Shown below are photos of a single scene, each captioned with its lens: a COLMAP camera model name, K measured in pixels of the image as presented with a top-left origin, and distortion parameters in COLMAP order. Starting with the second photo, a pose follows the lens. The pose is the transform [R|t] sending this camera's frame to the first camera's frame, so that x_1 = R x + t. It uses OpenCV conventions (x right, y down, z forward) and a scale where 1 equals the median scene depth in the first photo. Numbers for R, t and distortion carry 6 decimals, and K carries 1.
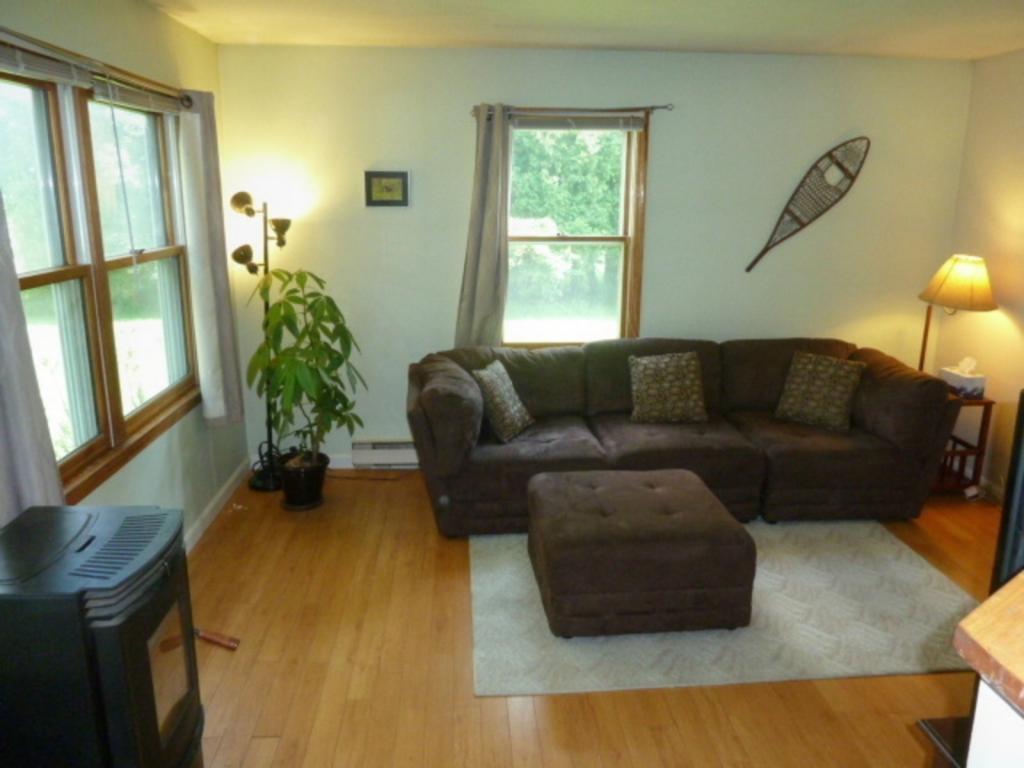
lens RADIAL K [[761.0, 0, 515.6], [0, 761.0, 376.8], [0, 0, 1]] dist [-0.023921, -0.002455]
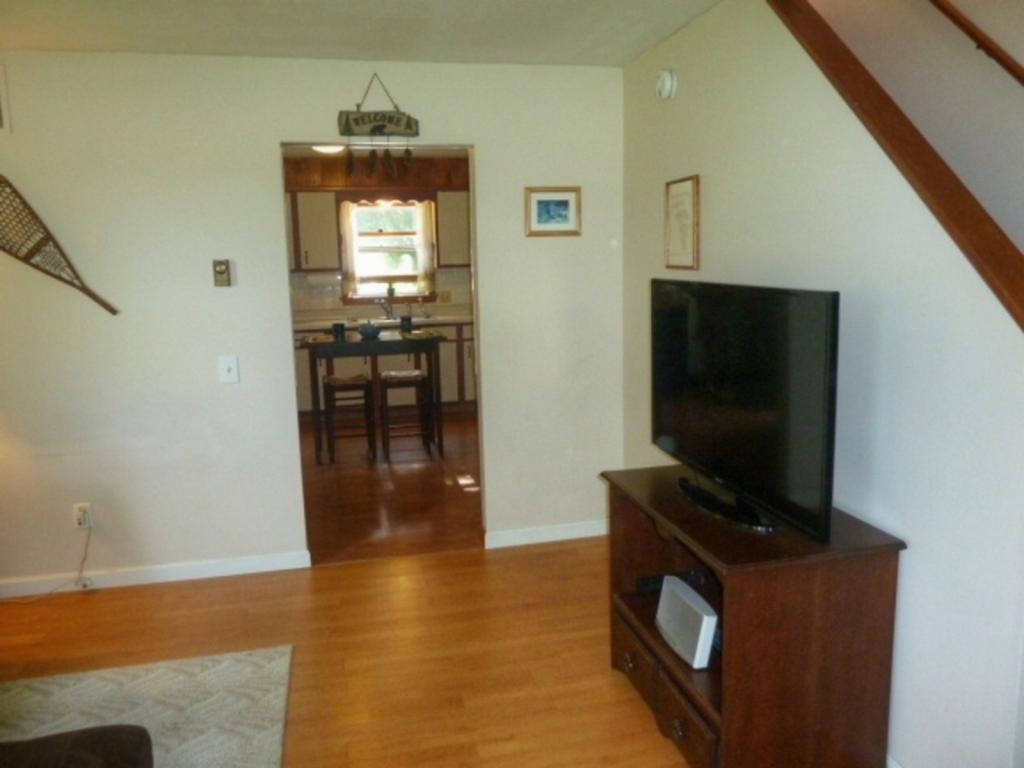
lens RADIAL K [[769.7, 0, 515.0], [0, 769.7, 372.5], [0, 0, 1]] dist [-0.045470, 0.033234]
pose [[-0.163917, -0.150050, 0.974996, -0.226402], [0.252173, 0.949151, 0.188468, -0.076852], [-0.953698, 0.276761, -0.117743, 0.465552]]
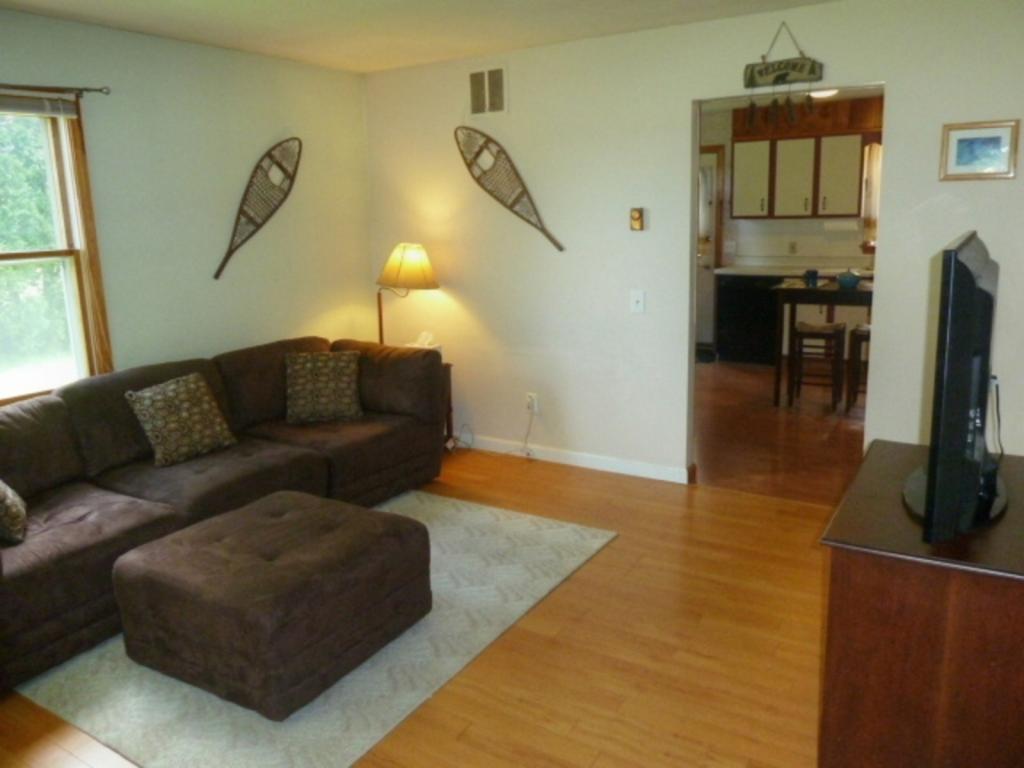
lens RADIAL K [[769.7, 0, 515.0], [0, 769.7, 372.5], [0, 0, 1]] dist [-0.045470, 0.033234]
pose [[0.591615, -0.183389, 0.785086, -0.246980], [0.220186, 0.973519, 0.061480, -0.006260], [-0.775570, 0.136492, 0.616328, 0.181952]]
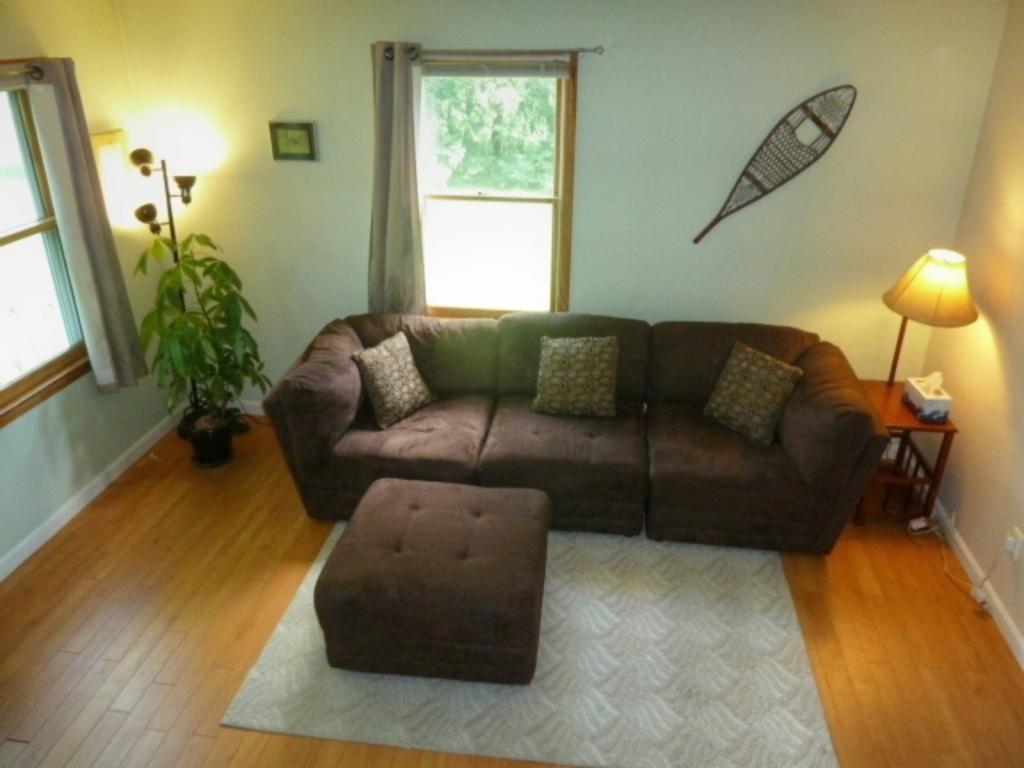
lens RADIAL K [[769.7, 0, 515.0], [0, 769.7, 372.5], [0, 0, 1]] dist [-0.045470, 0.033234]
pose [[0.978448, 0.082365, -0.189356, 0.307660], [-0.044941, 0.979965, 0.194035, -0.168070], [0.201544, -0.181343, 0.962546, 0.101136]]
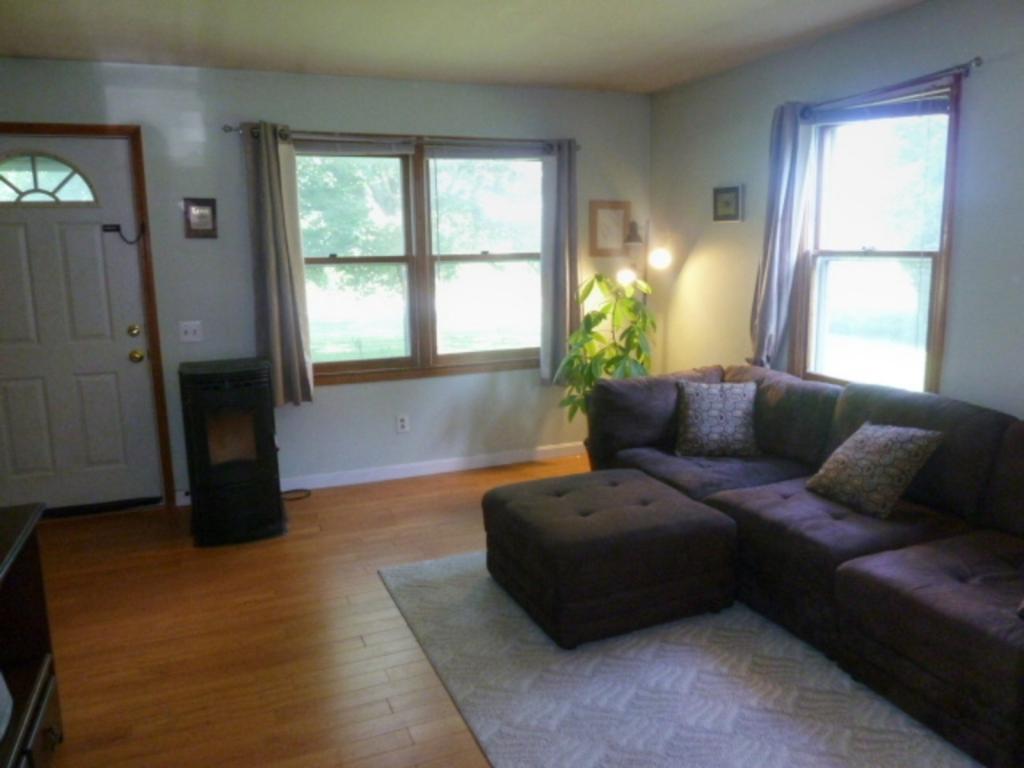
lens RADIAL K [[761.0, 0, 515.6], [0, 761.0, 376.8], [0, 0, 1]] dist [-0.023921, -0.002455]
pose [[0.283815, 0.152763, -0.946632, 0.781262], [-0.206482, 0.973804, 0.095241, -0.057568], [0.936384, 0.168431, 0.307923, 0.457657]]
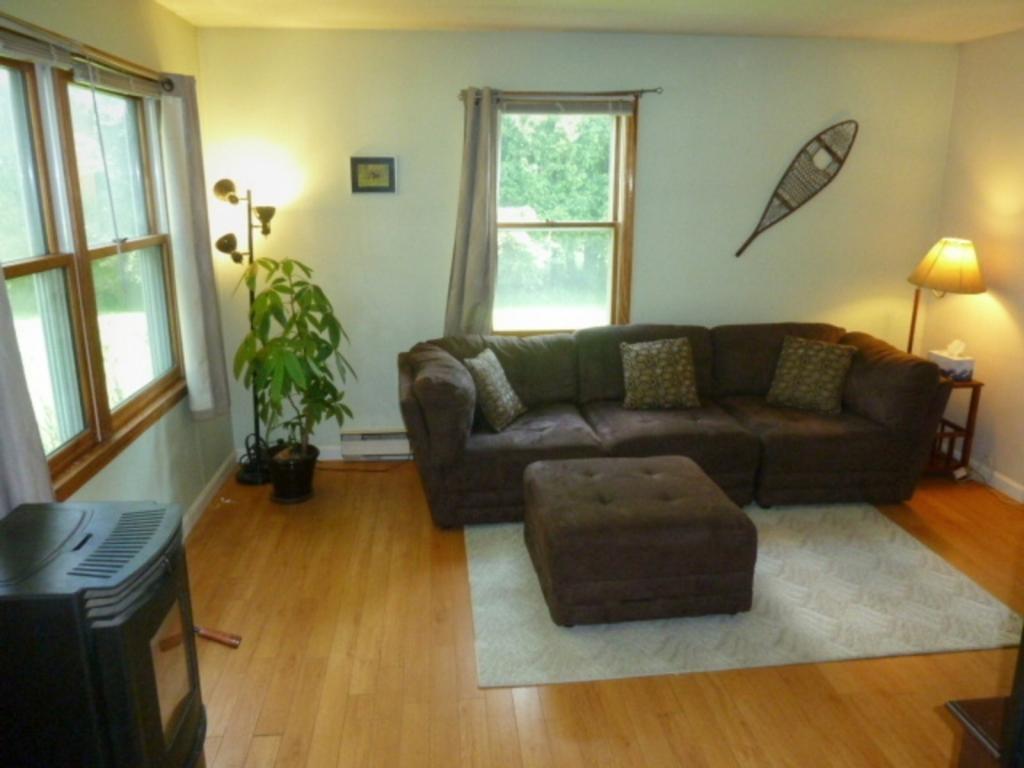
lens RADIAL K [[761.0, 0, 515.6], [0, 761.0, 376.8], [0, 0, 1]] dist [-0.023921, -0.002455]
pose [[0.999492, -0.013338, 0.028957, -0.017911], [0.012958, 0.999828, 0.013280, 0.002471], [-0.029129, -0.012898, 0.999492, 0.010692]]
